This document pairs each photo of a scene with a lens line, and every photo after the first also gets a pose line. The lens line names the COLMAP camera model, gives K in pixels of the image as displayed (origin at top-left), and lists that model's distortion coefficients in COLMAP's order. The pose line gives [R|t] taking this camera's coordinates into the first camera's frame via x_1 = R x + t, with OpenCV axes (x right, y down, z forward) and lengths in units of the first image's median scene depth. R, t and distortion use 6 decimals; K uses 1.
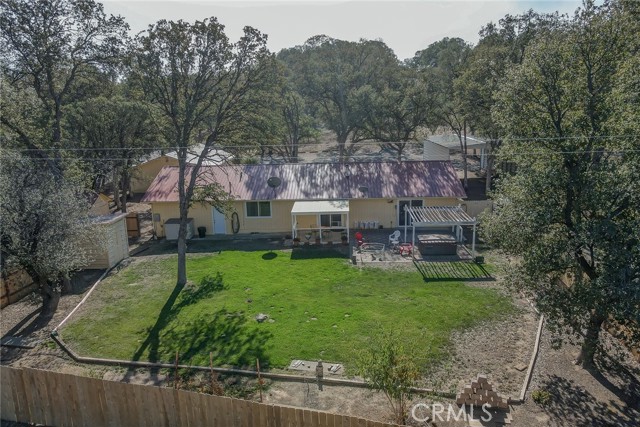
lens RADIAL K [[477.0, 0, 314.8], [0, 477.0, 200.4], [0, 0, 1]] dist [0.004695, 0.007264]
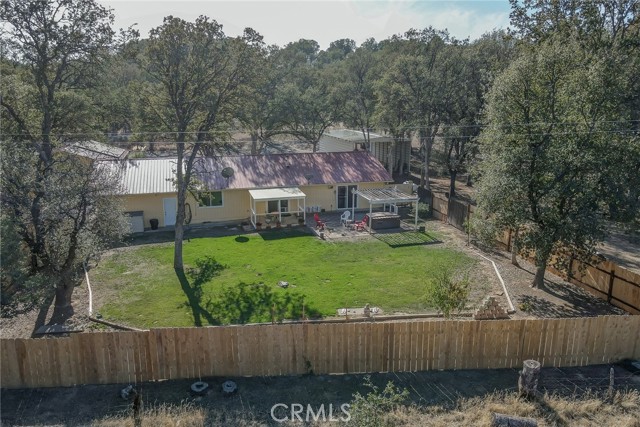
lens RADIAL K [[487.1, 0, 314.5], [0, 487.1, 198.7], [0, 0, 1]] dist [-0.008964, 0.028409]
pose [[0.949463, -0.040829, 0.311211, -0.322980], [0.041769, 0.999121, 0.003648, 0.032209], [-0.311087, 0.009536, 0.950334, -0.108318]]
